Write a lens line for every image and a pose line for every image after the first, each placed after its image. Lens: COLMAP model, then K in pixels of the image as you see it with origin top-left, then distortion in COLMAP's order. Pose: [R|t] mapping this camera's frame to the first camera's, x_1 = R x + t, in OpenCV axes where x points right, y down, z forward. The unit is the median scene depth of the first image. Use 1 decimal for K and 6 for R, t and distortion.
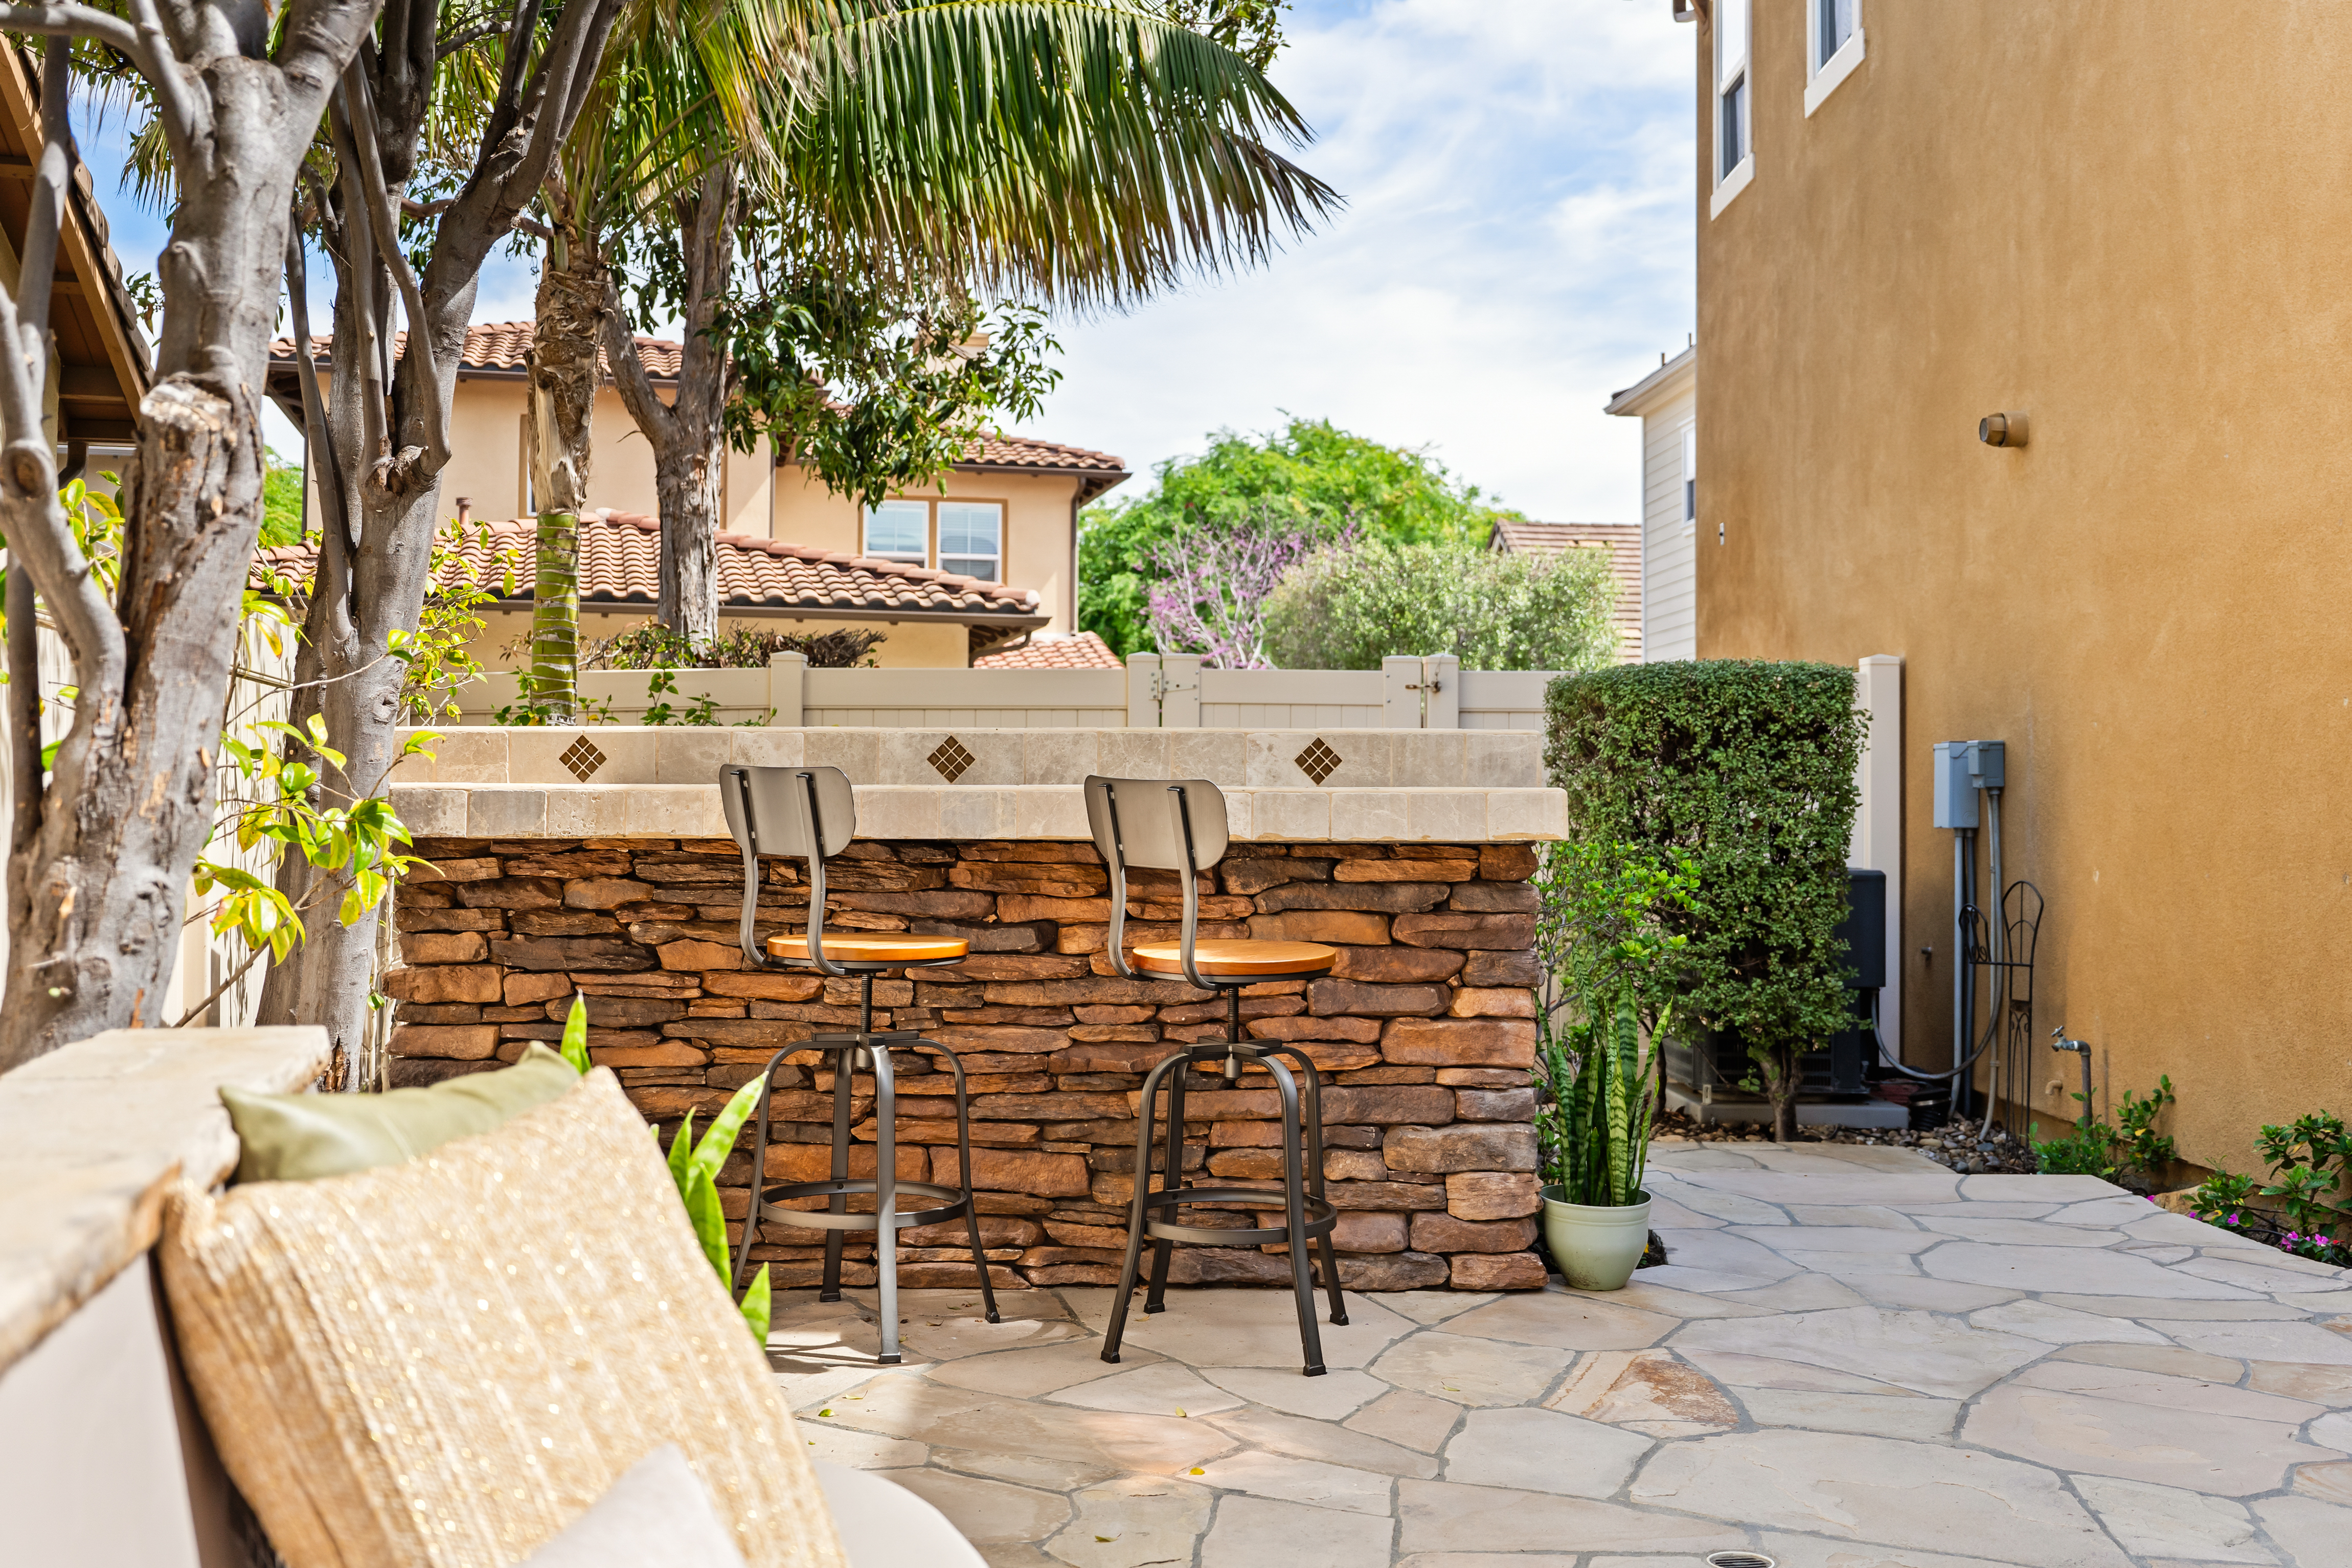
lens RADIAL K [[2384.0, 0, 1156.1], [0, 2384.0, 706.9], [0, 0, 1]] dist [0.006307, 0.000000]
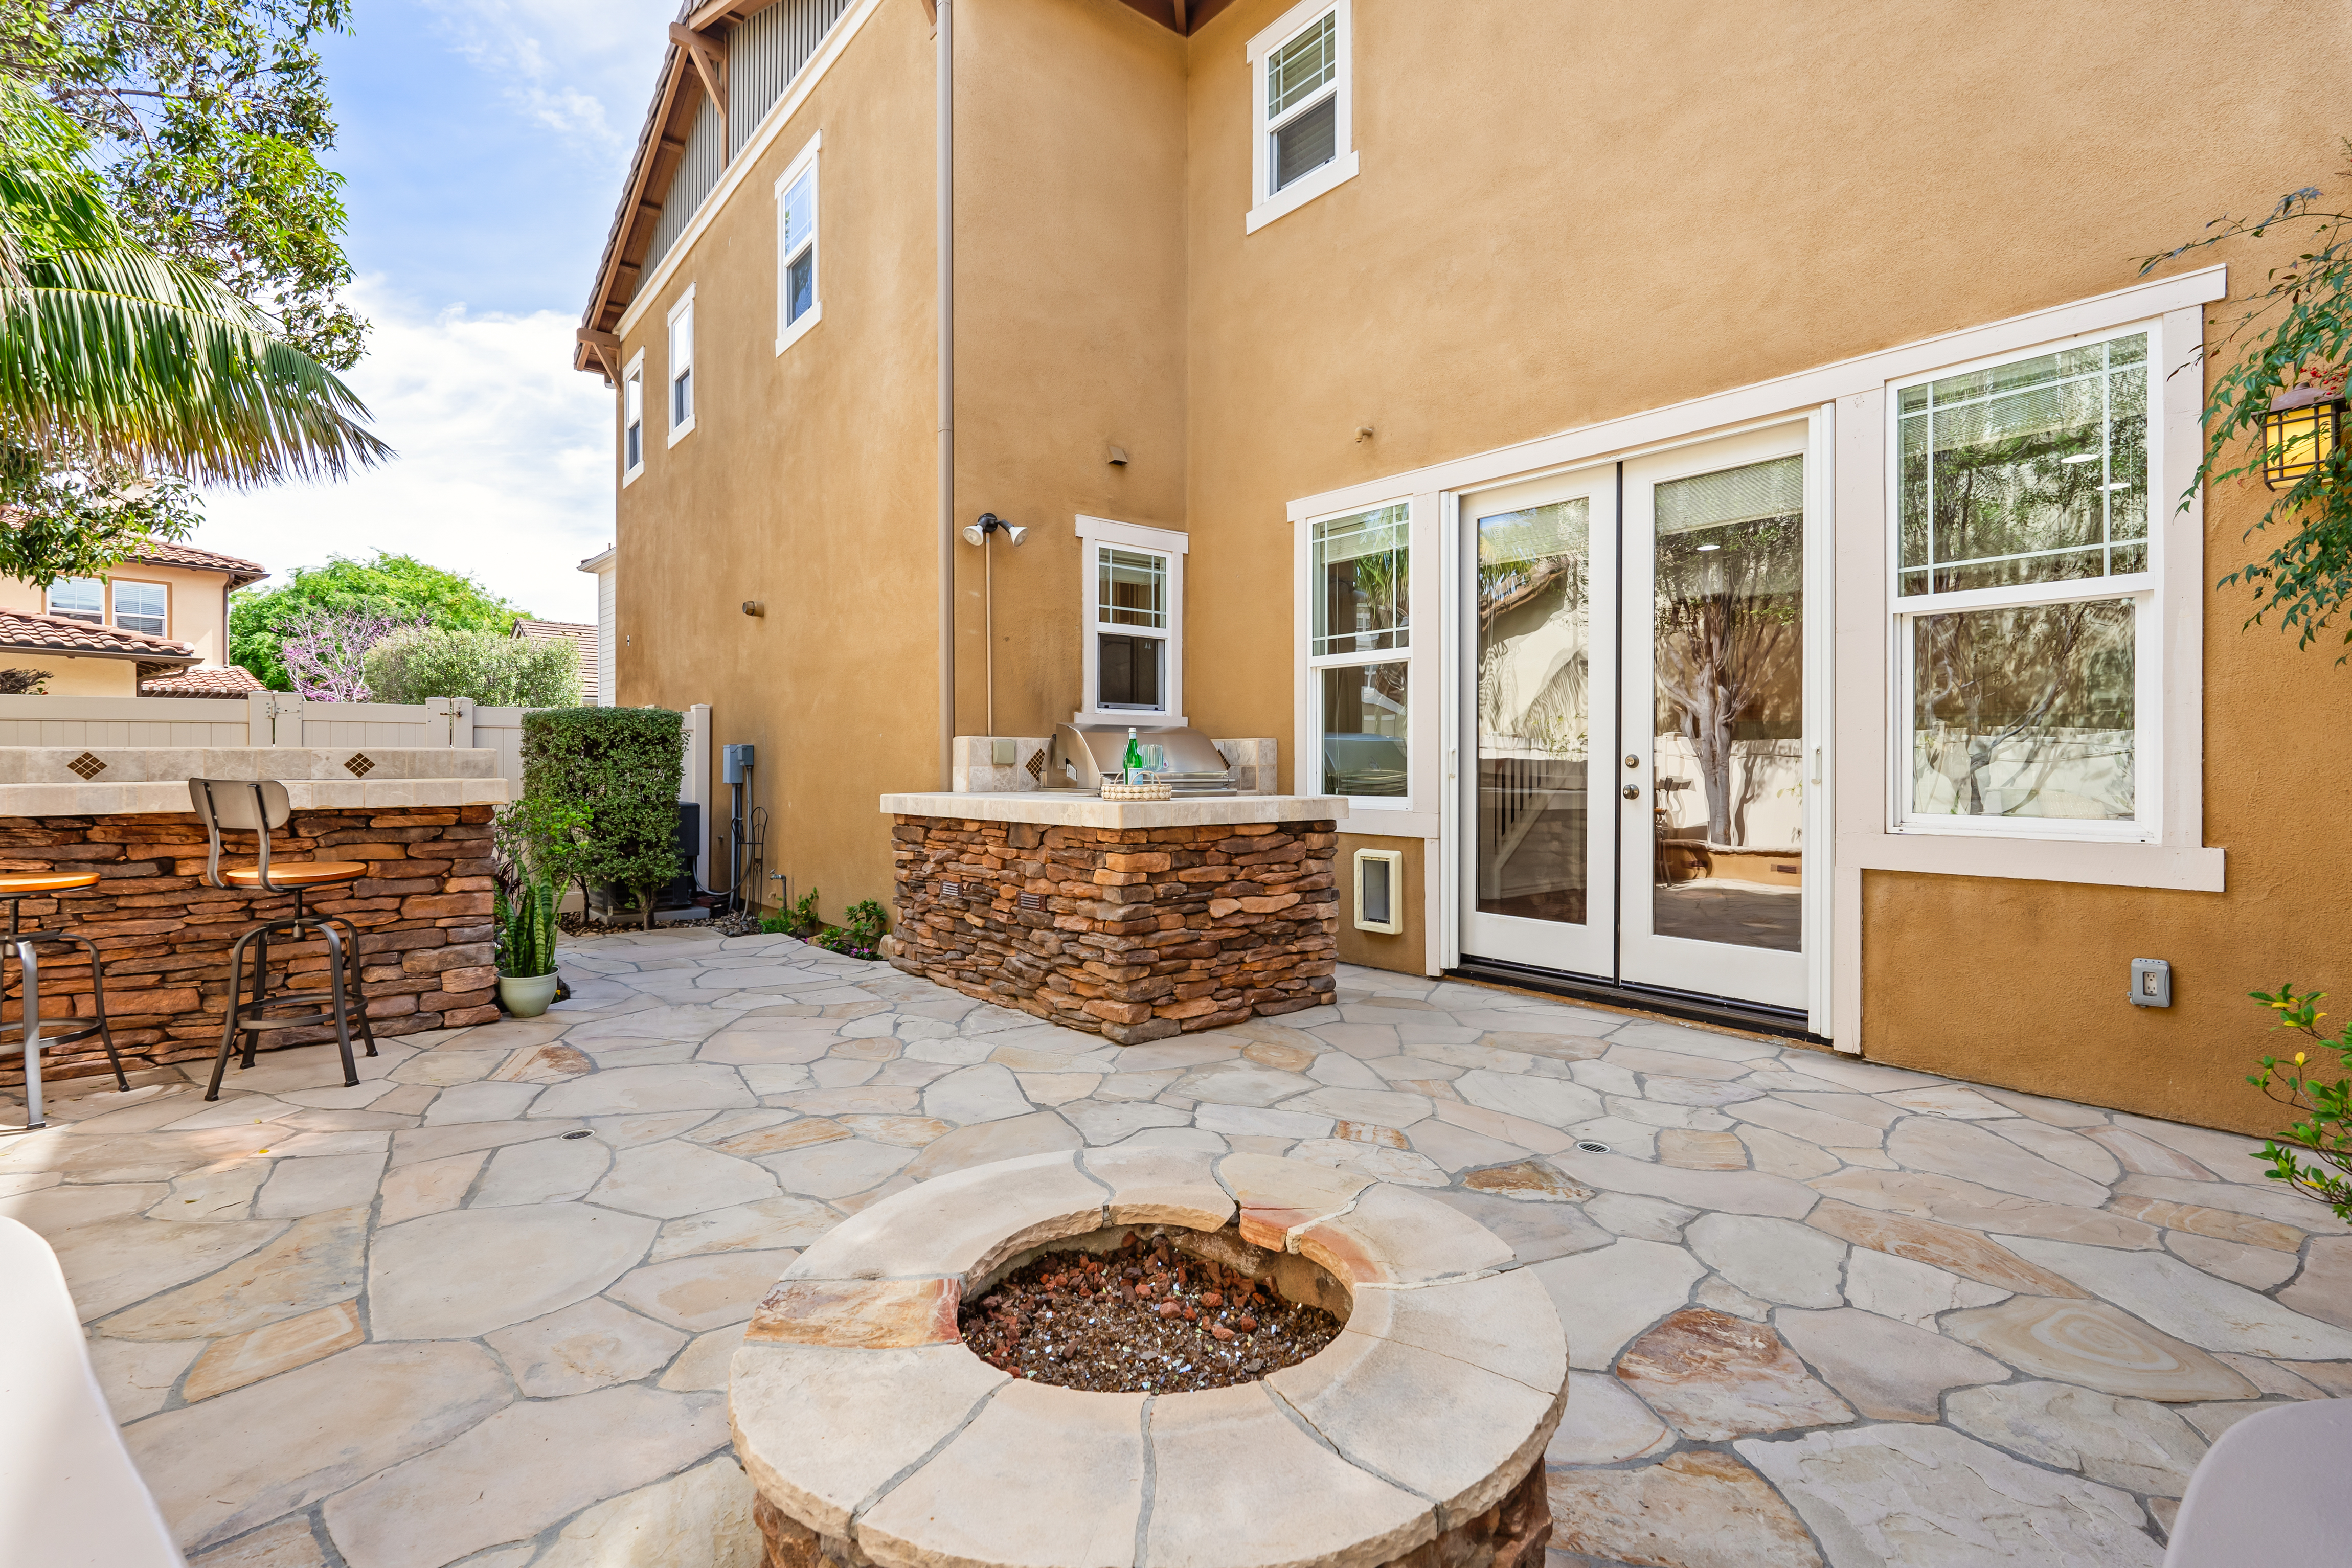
lens RADIAL K [[1066.6, 0, 1169.0], [0, 1066.6, 761.5], [0, 0, 1]] dist [-0.000764, -0.001559]
pose [[0.773231, -0.005679, 0.634099, 0.018336], [-0.020663, 0.999203, 0.034147, -0.014618], [-0.633788, -0.039506, 0.772497, -0.043194]]
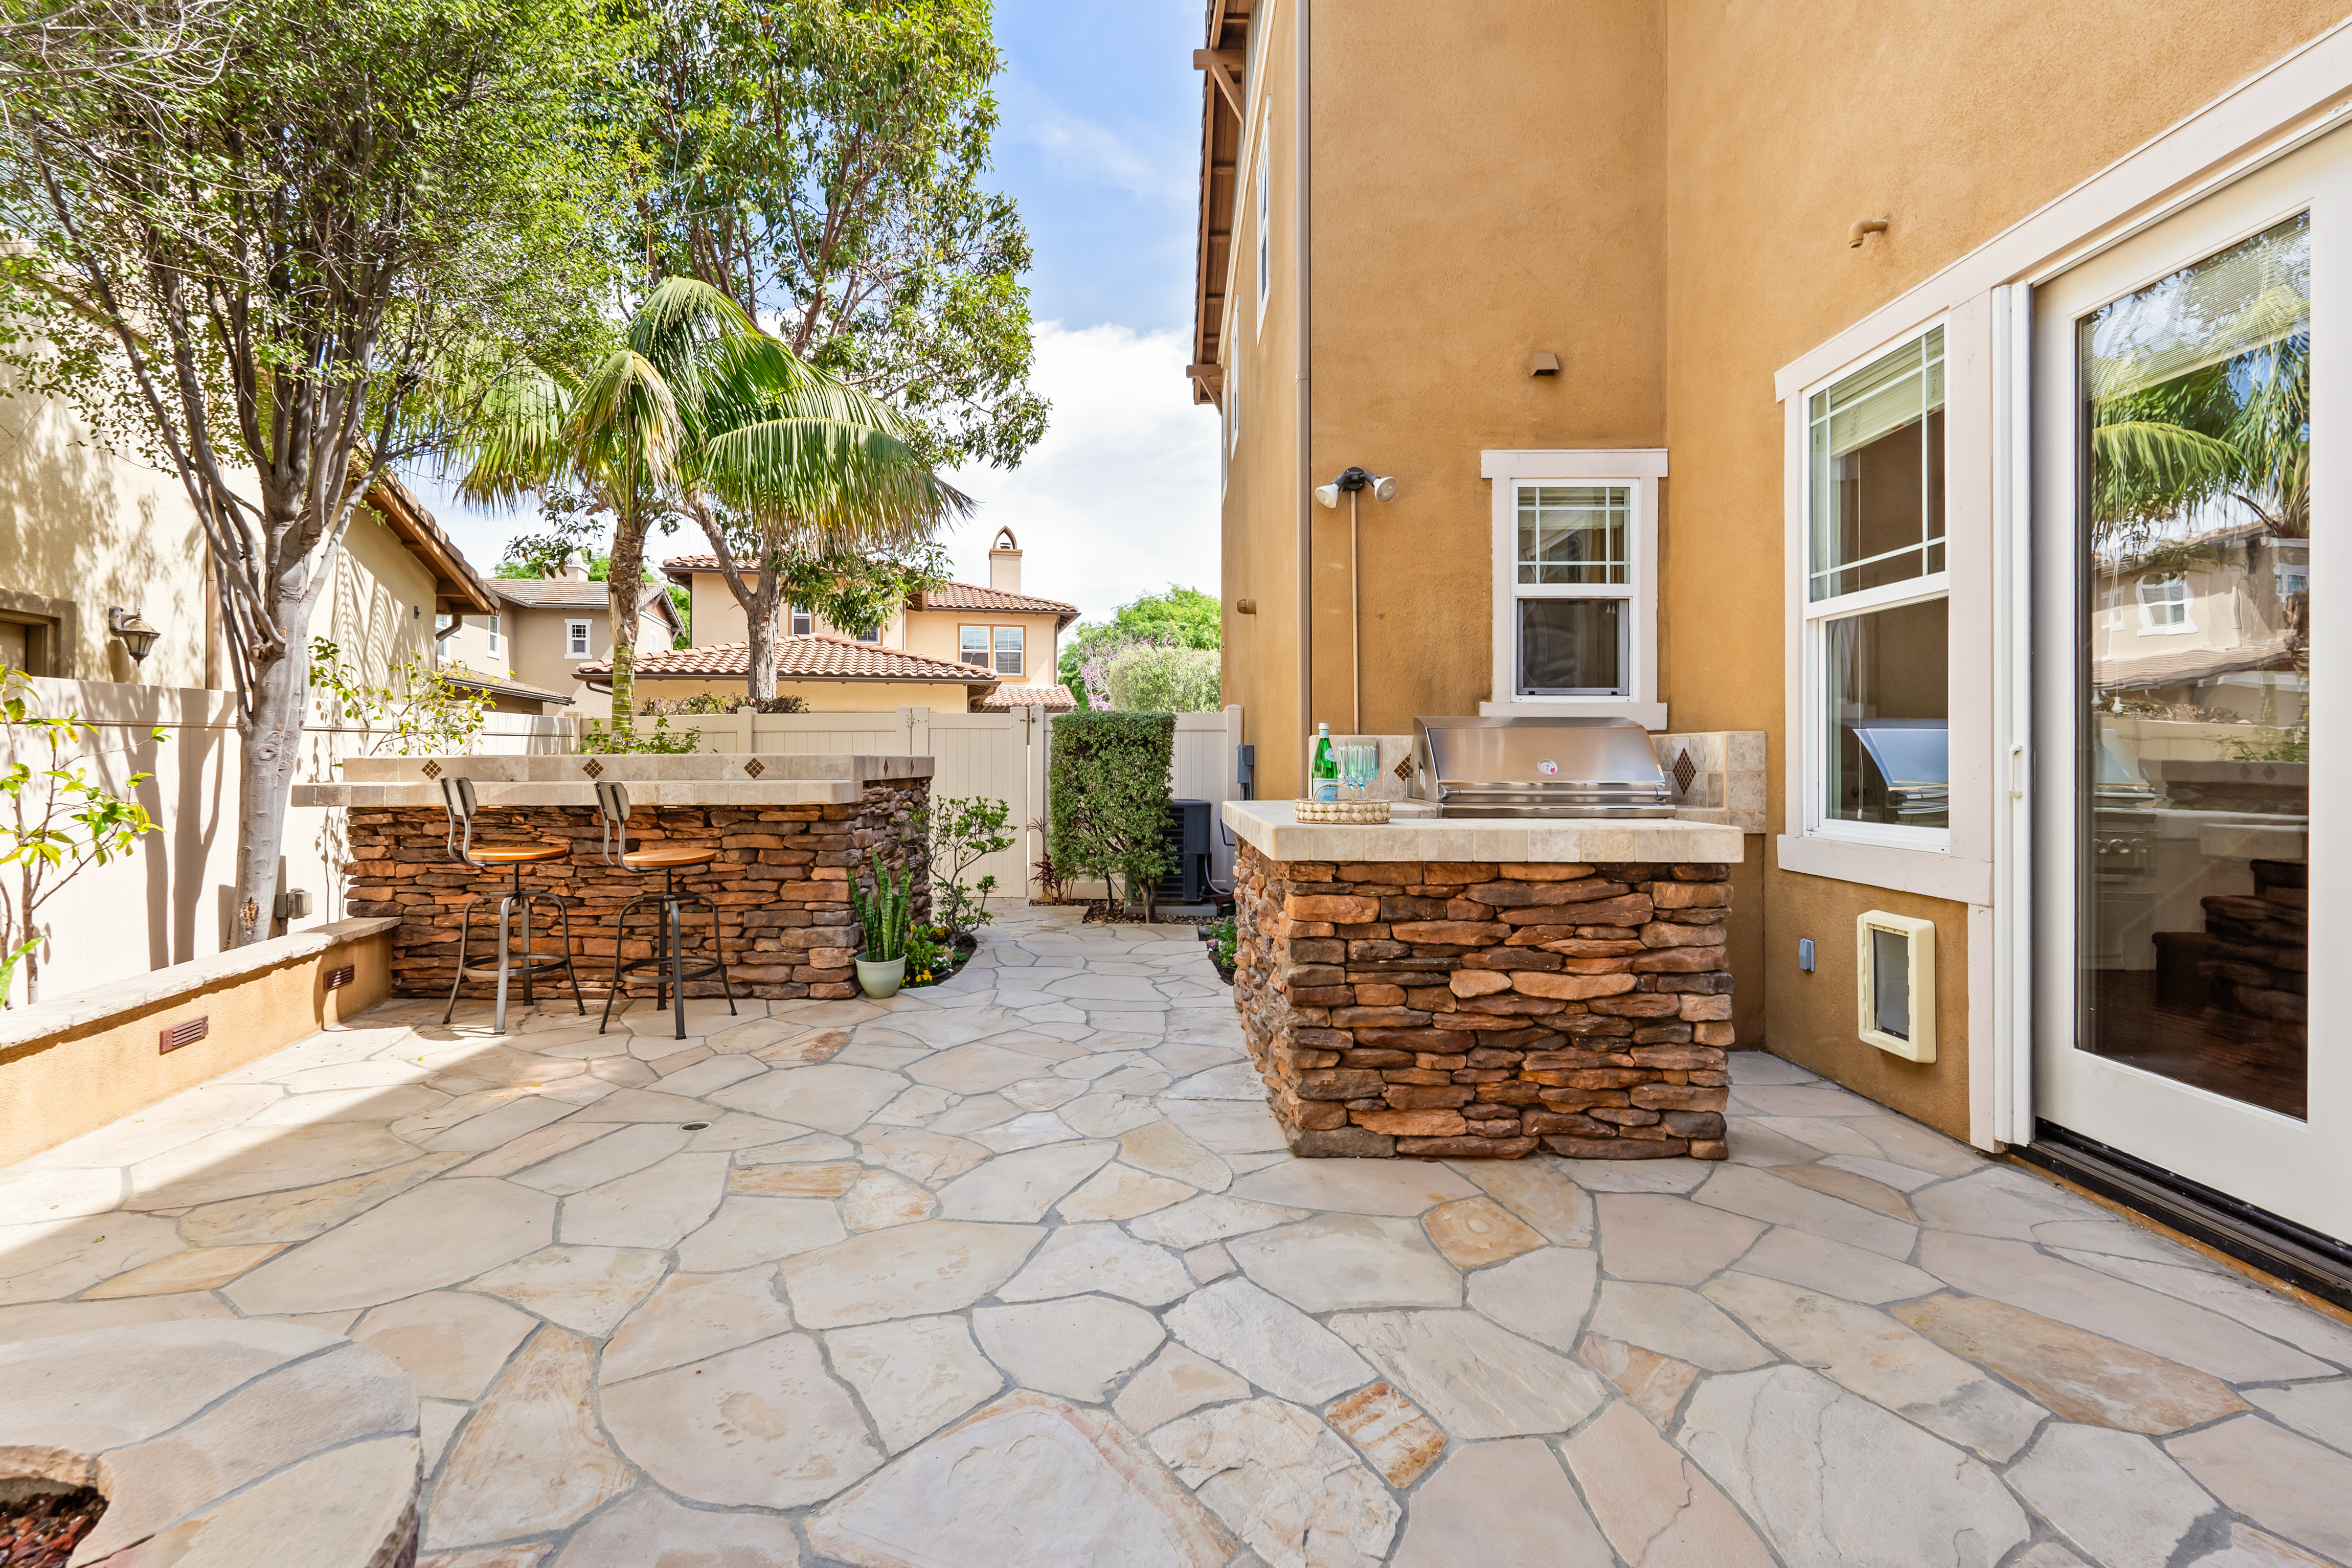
lens RADIAL K [[1066.6, 0, 1145.8], [0, 1066.6, 756.4], [0, 0, 1]] dist [-0.000764, -0.001559]
pose [[0.999936, -0.007356, -0.008624, 0.296429], [0.007687, 0.999209, 0.039025, -0.016796], [0.008331, -0.039089, 0.999201, -0.009081]]
